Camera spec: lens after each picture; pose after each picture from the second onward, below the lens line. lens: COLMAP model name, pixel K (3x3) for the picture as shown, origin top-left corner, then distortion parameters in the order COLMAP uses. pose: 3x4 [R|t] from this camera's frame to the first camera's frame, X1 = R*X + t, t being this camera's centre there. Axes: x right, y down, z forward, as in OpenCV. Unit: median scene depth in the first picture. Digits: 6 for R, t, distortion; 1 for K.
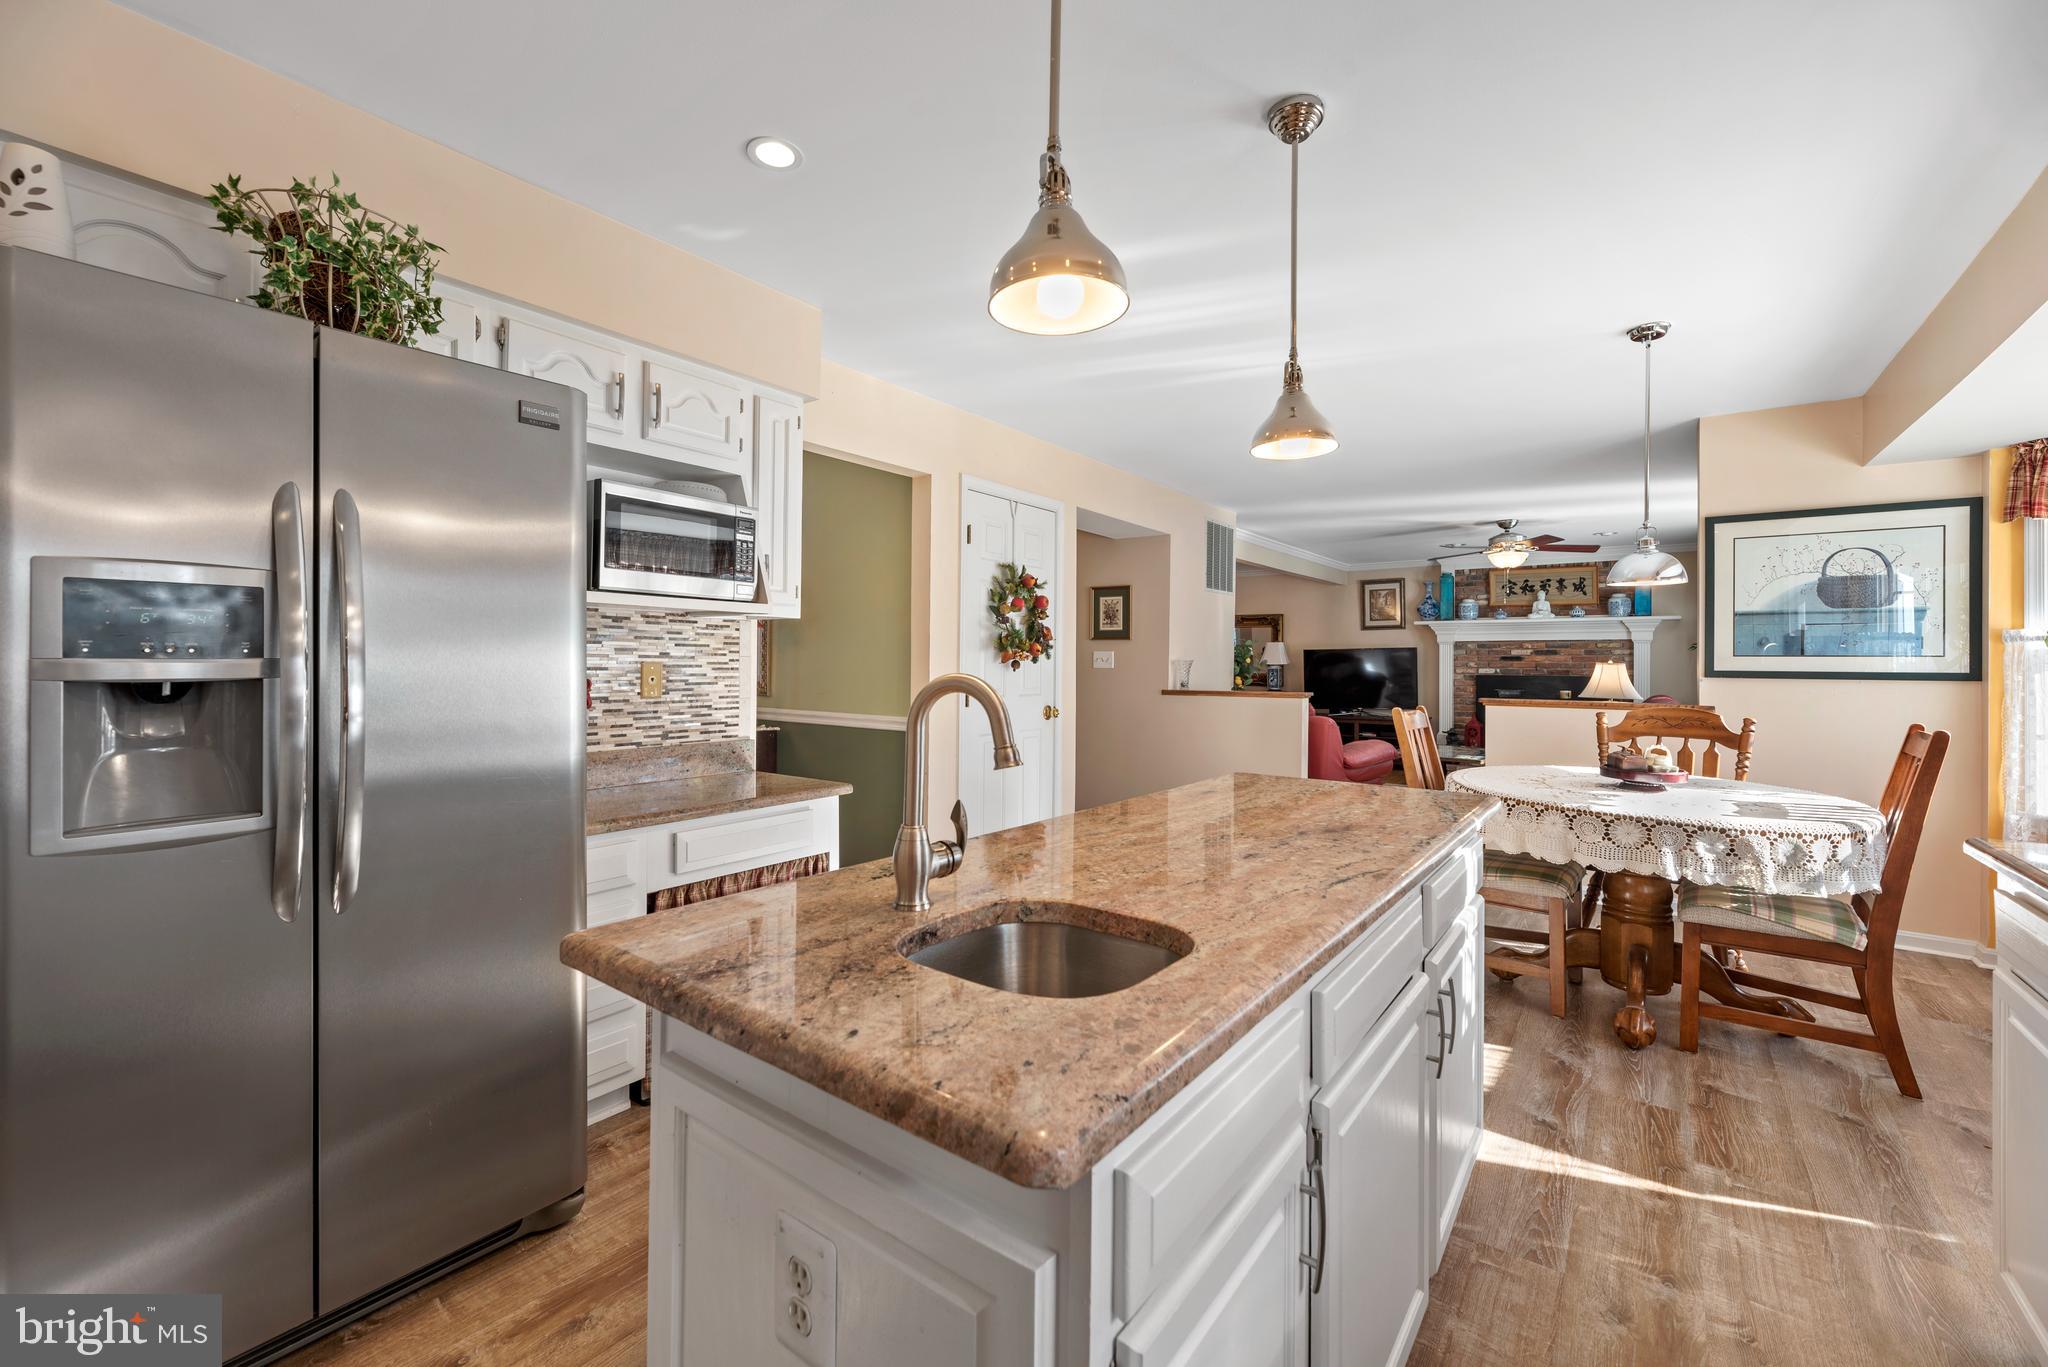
lens RADIAL K [[841.4, 0, 1023.1], [0, 841.4, 656.0], [0, 0, 1]] dist [-0.000884, -0.000081]
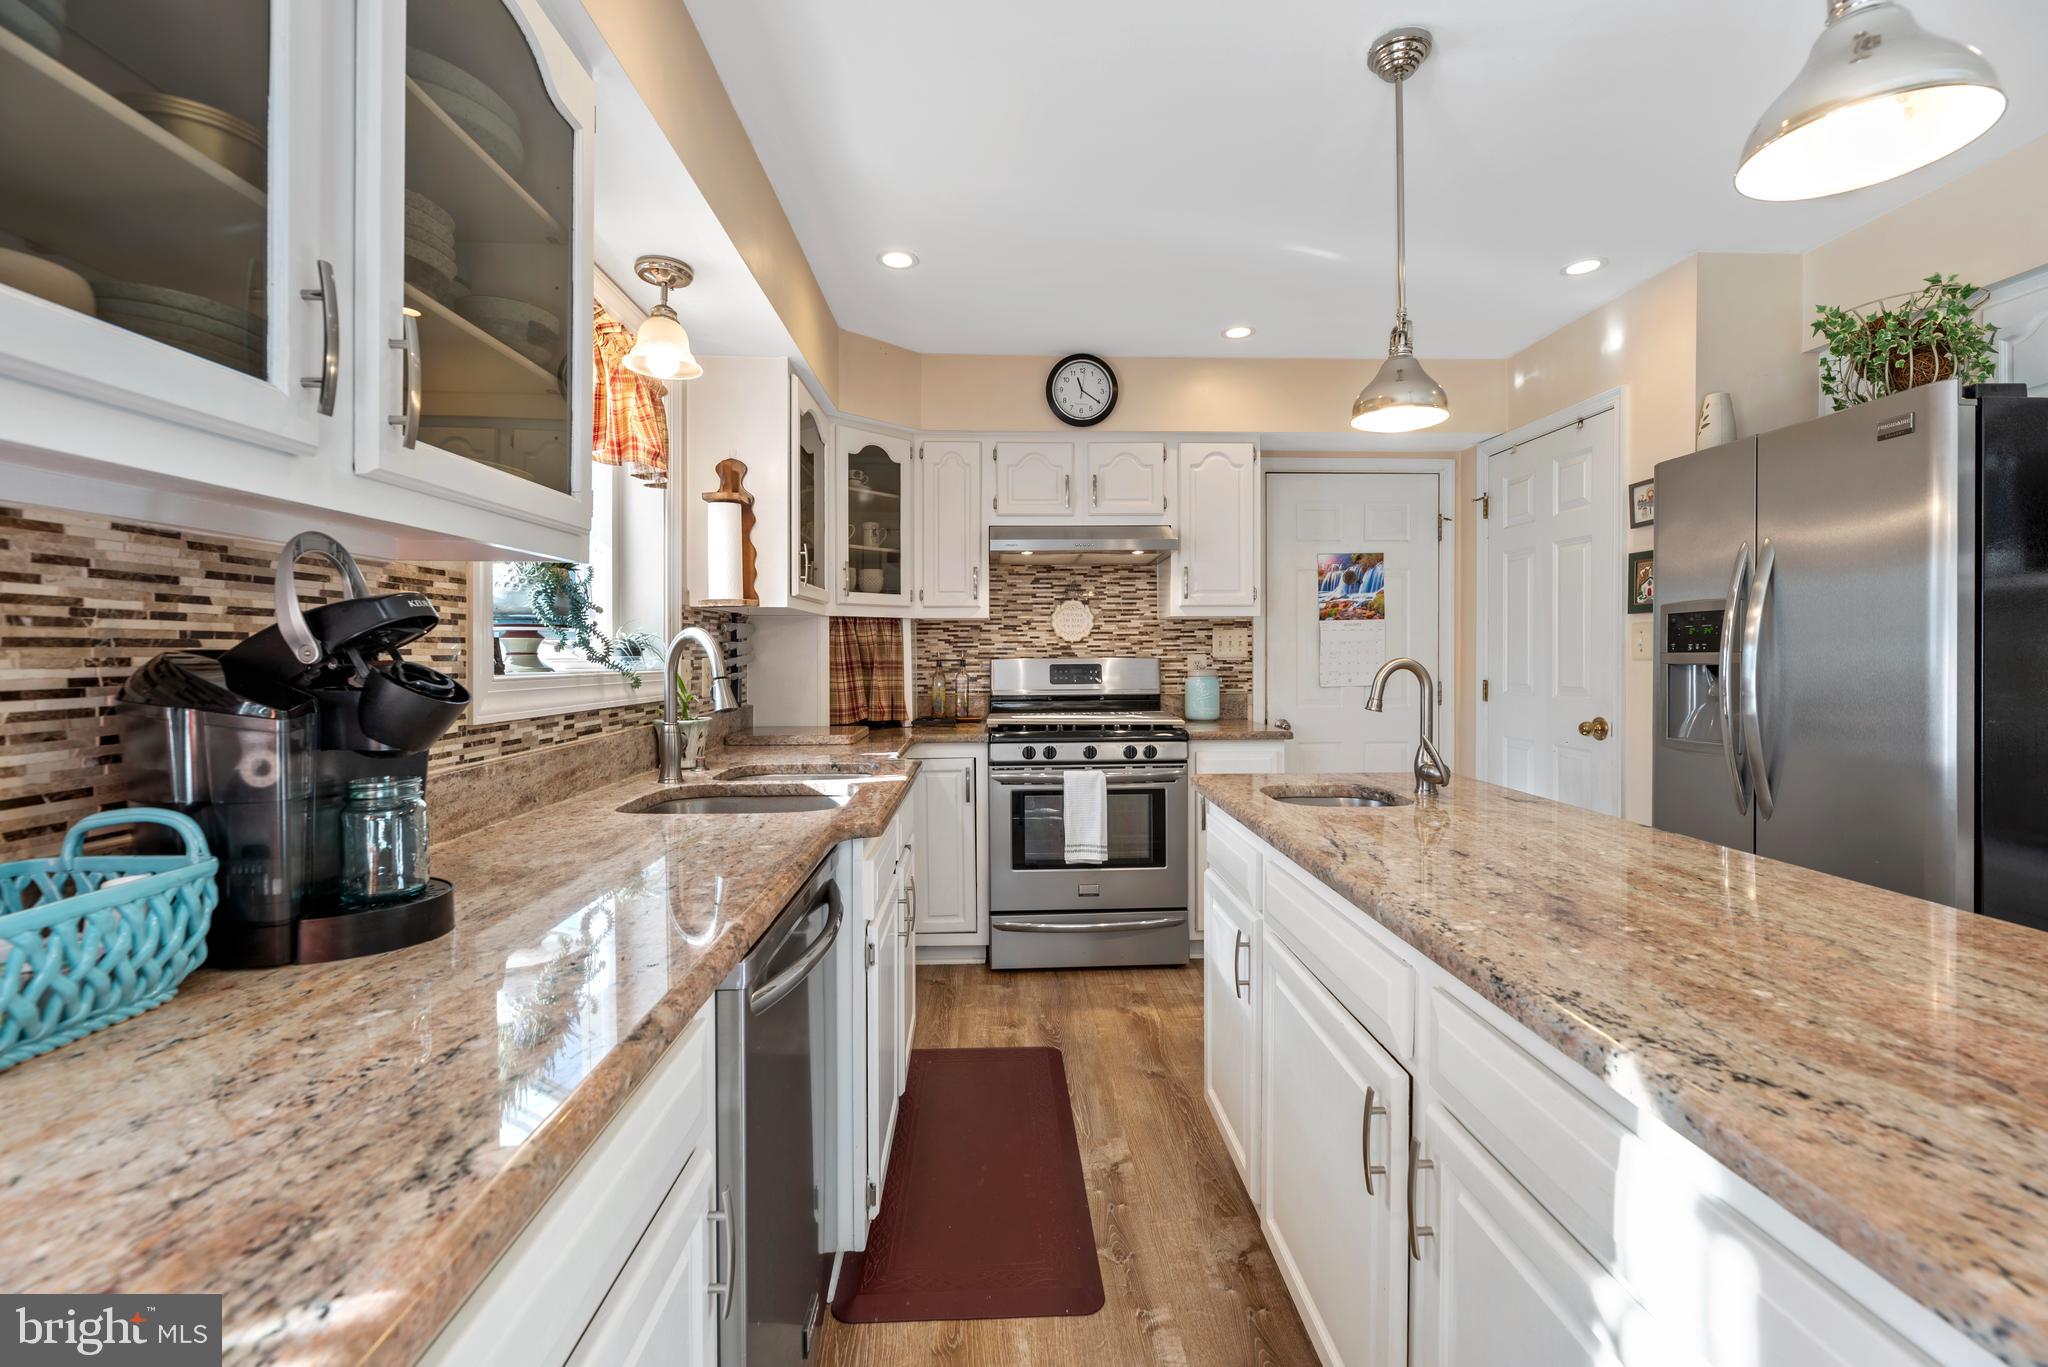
lens RADIAL K [[859.2, 0, 1022.9], [0, 859.2, 649.9], [0, 0, 1]] dist [0.000022, -0.000064]
pose [[-0.785084, -0.007808, -0.619340, 0.240750], [0.002290, 0.999877, -0.015508, 0.004382], [0.619385, -0.013593, -0.784970, 0.281156]]
